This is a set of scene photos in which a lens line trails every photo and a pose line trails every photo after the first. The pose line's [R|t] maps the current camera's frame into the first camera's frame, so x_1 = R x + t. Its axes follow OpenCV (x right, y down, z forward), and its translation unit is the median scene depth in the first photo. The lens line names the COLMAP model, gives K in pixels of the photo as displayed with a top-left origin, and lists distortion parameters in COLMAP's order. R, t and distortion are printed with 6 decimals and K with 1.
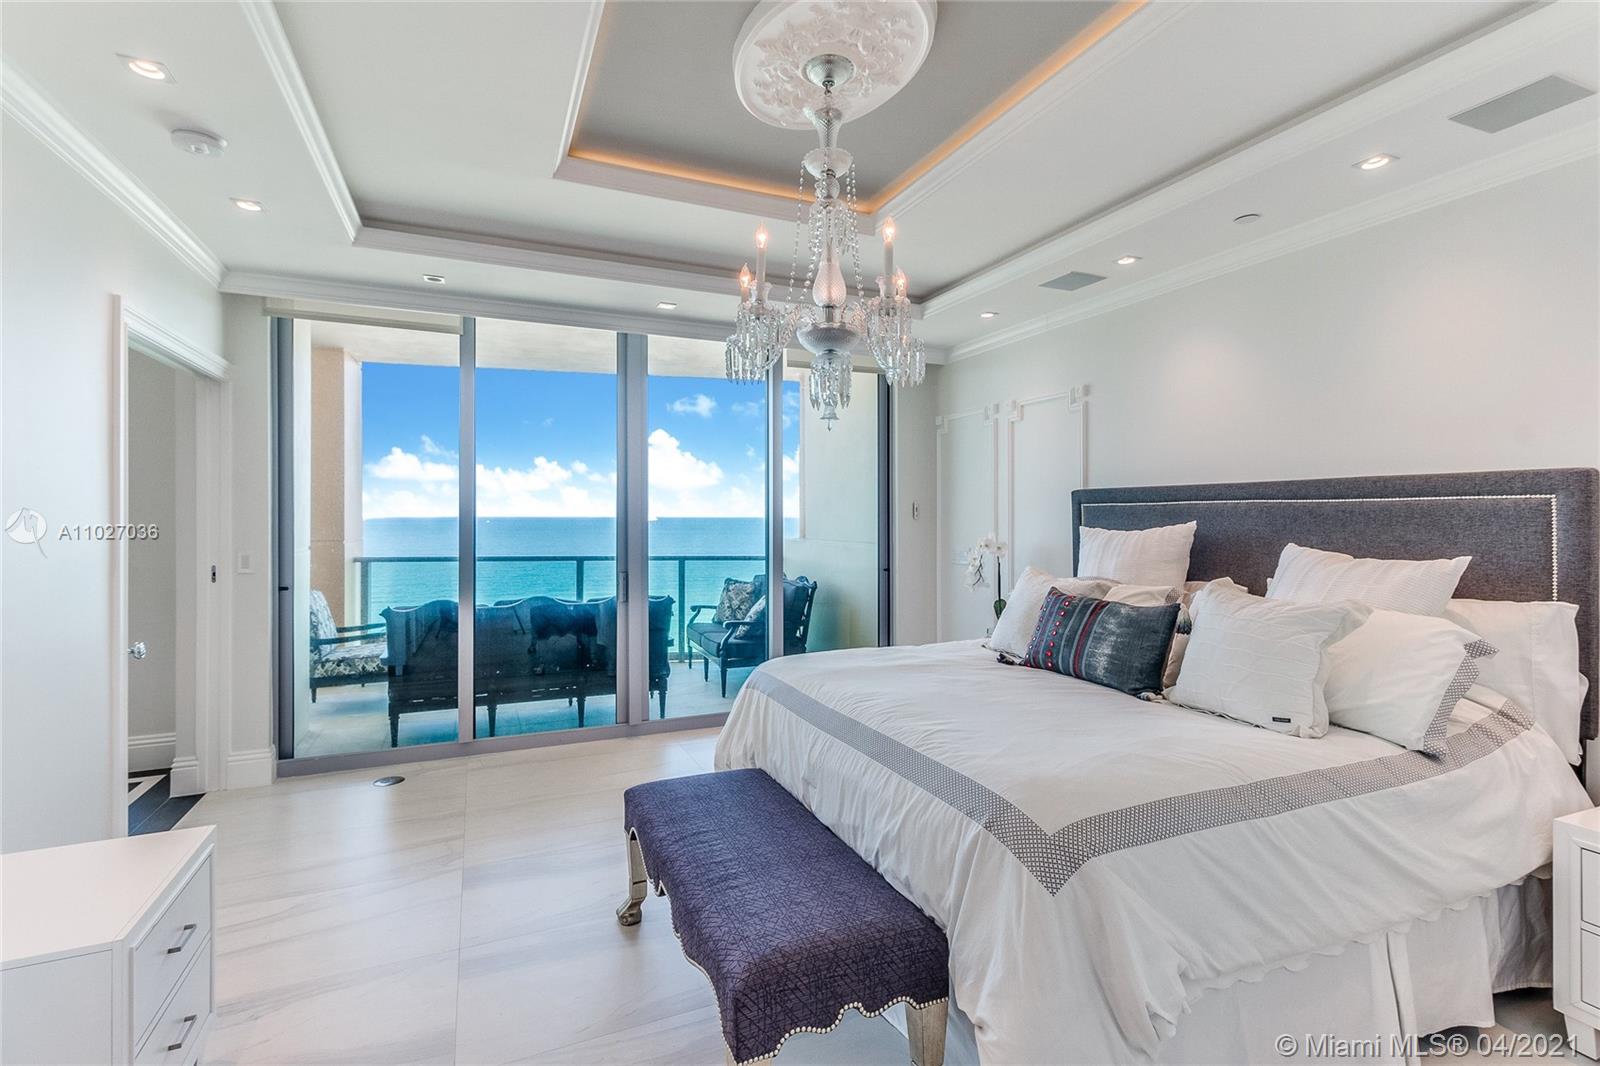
lens RADIAL K [[735.9, 0, 802.2], [0, 735.9, 527.3], [0, 0, 1]] dist [0.005207, 0.000559]
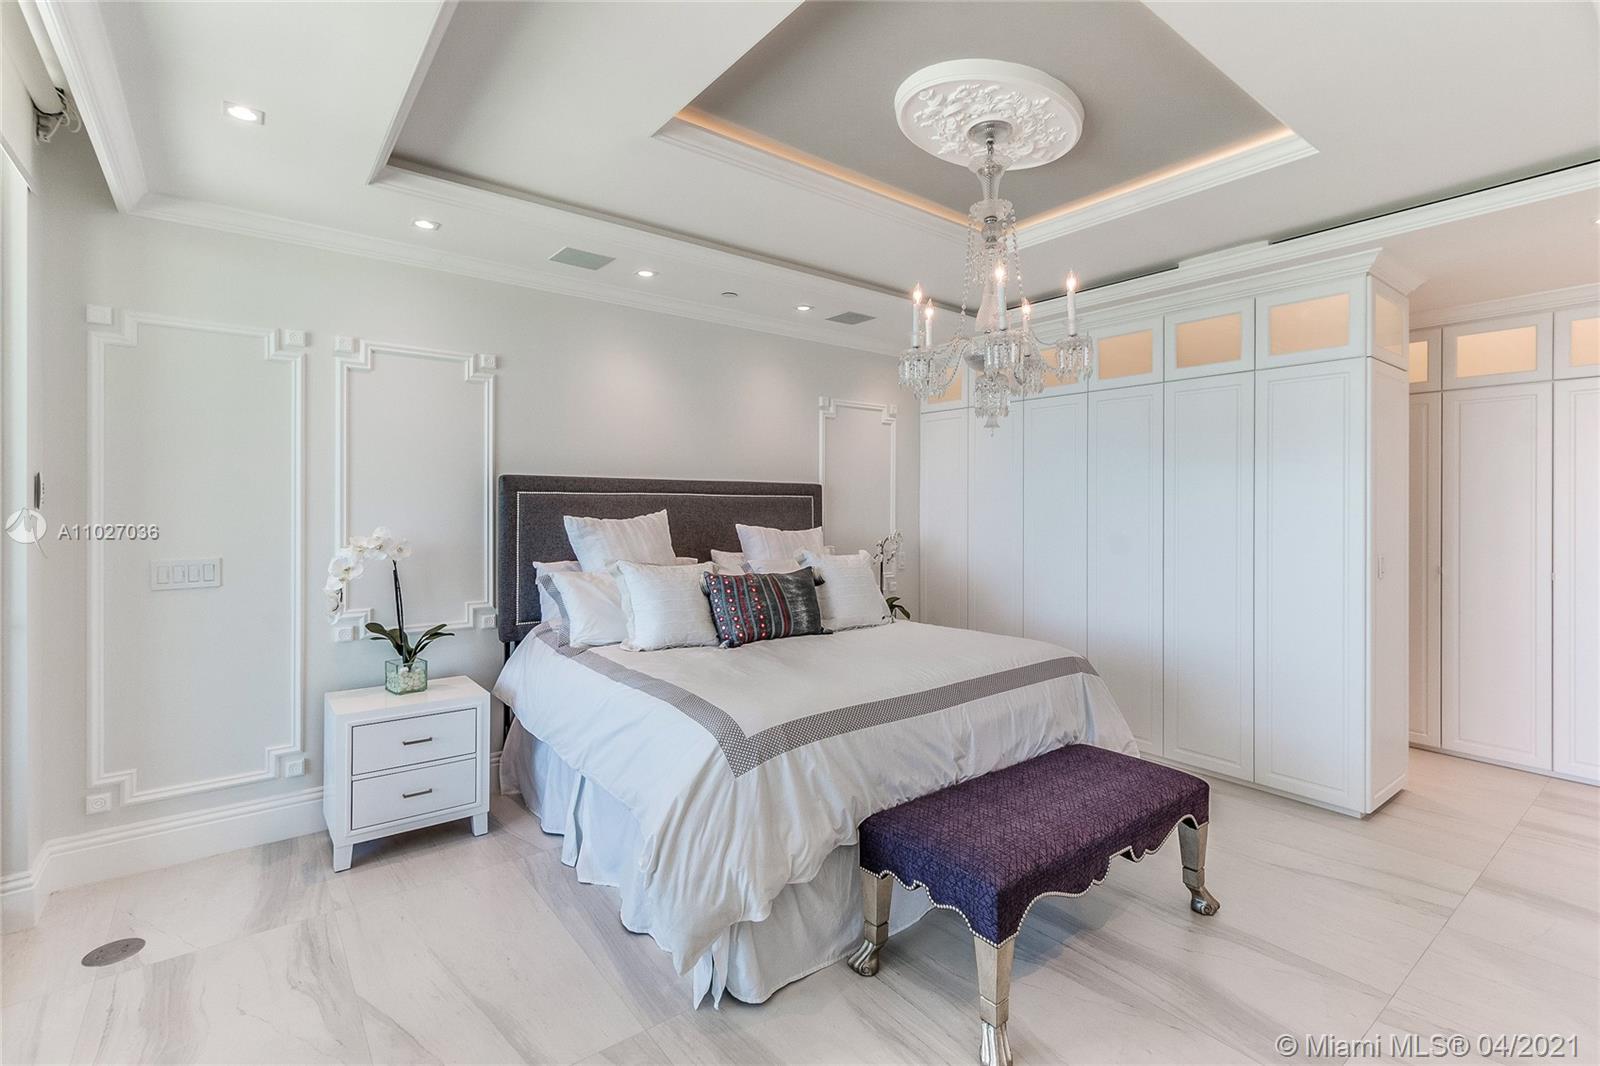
lens RADIAL K [[735.9, 0, 845.4], [0, 735.9, 501.6], [0, 0, 1]] dist [0.005207, 0.000559]
pose [[-0.274206, 0.005502, 0.961655, -0.701097], [0.009132, 0.999953, -0.003117, -0.015354], [-0.961628, 0.007927, -0.274243, 1.026627]]
